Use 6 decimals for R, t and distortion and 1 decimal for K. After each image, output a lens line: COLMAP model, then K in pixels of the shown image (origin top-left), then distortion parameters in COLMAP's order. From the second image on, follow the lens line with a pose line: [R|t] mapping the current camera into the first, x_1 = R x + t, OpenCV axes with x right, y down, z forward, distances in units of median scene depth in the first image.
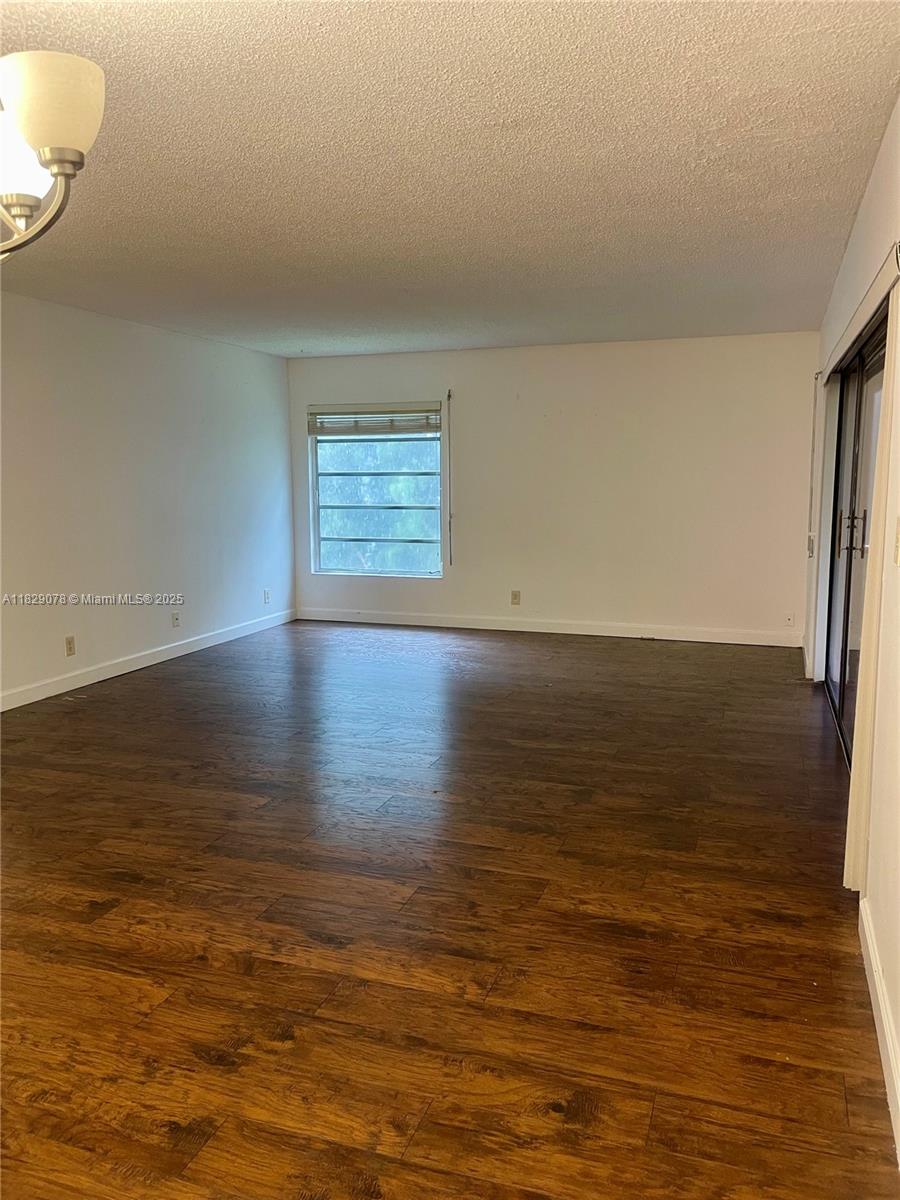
lens RADIAL K [[899.7, 0, 448.7], [0, 899.7, 609.1], [0, 0, 1]] dist [0.071174, -0.093150]
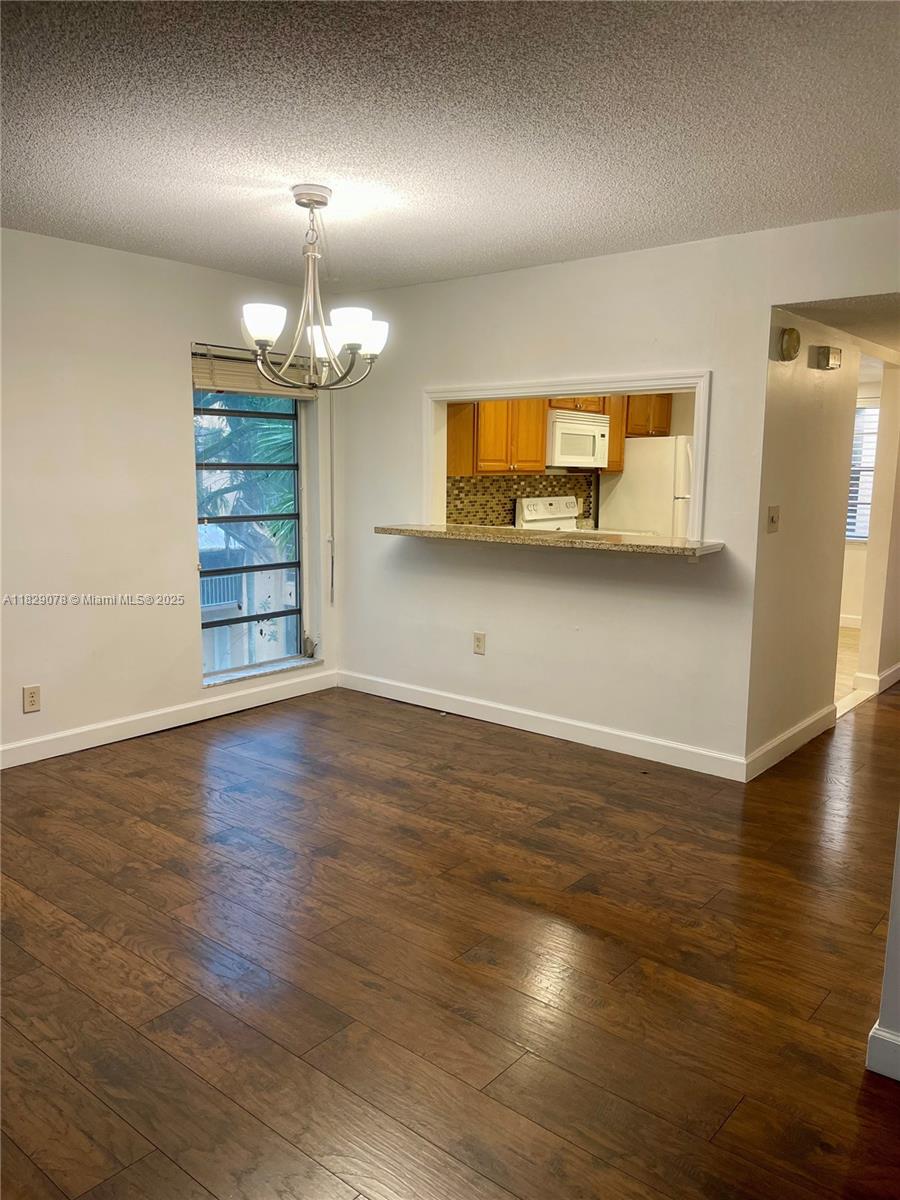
lens RADIAL K [[899.7, 0, 448.7], [0, 899.7, 609.1], [0, 0, 1]] dist [0.071174, -0.093150]
pose [[-0.935684, -0.064205, 0.346949, -0.916835], [0.044348, 0.954106, 0.296166, -0.259802], [-0.350042, 0.292504, -0.889894, 1.619733]]
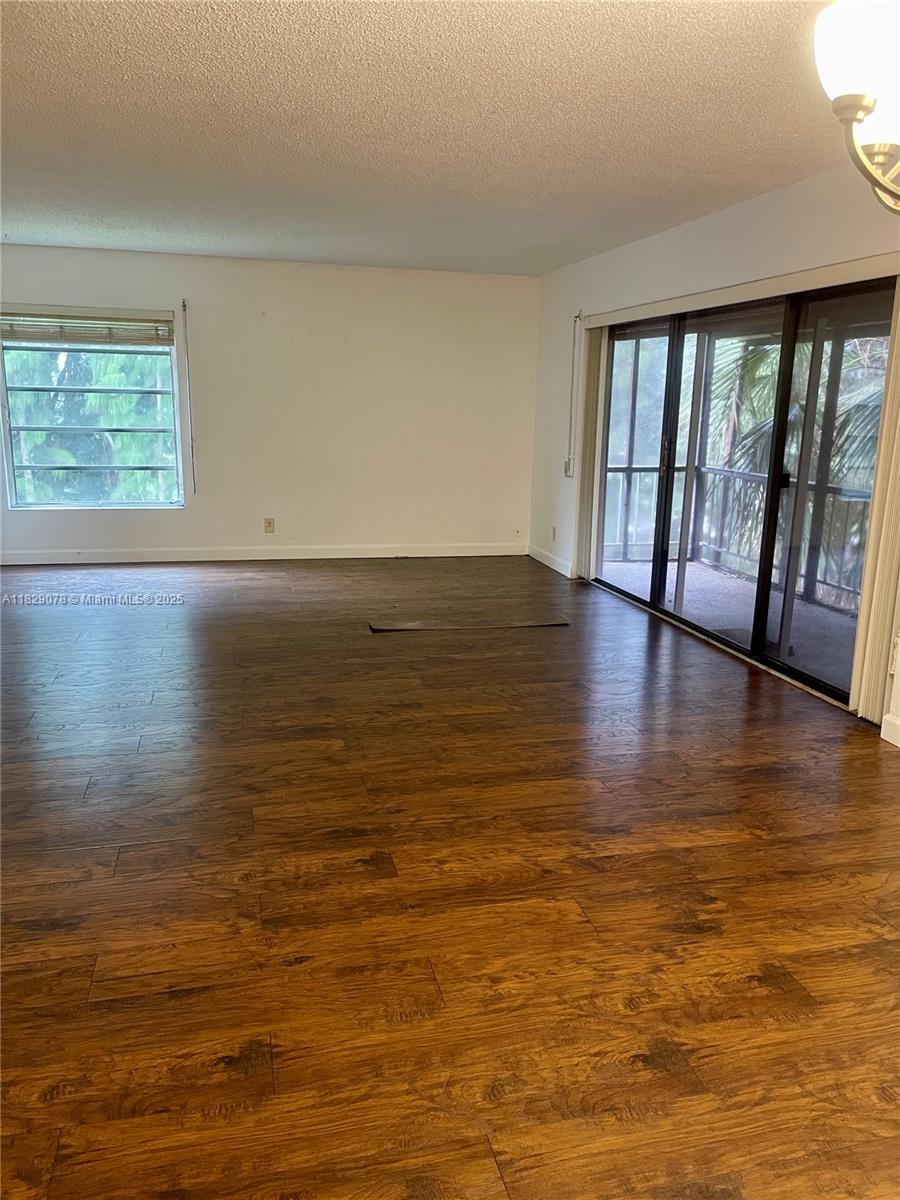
lens RADIAL K [[898.7, 0, 455.7], [0, 898.7, 634.9], [0, 0, 1]] dist [0.025705, 0.000237]
pose [[0.832508, -0.117823, 0.541339, -0.842783], [0.059043, 0.990428, 0.124768, -0.019053], [-0.550858, -0.071908, 0.831496, 0.207369]]
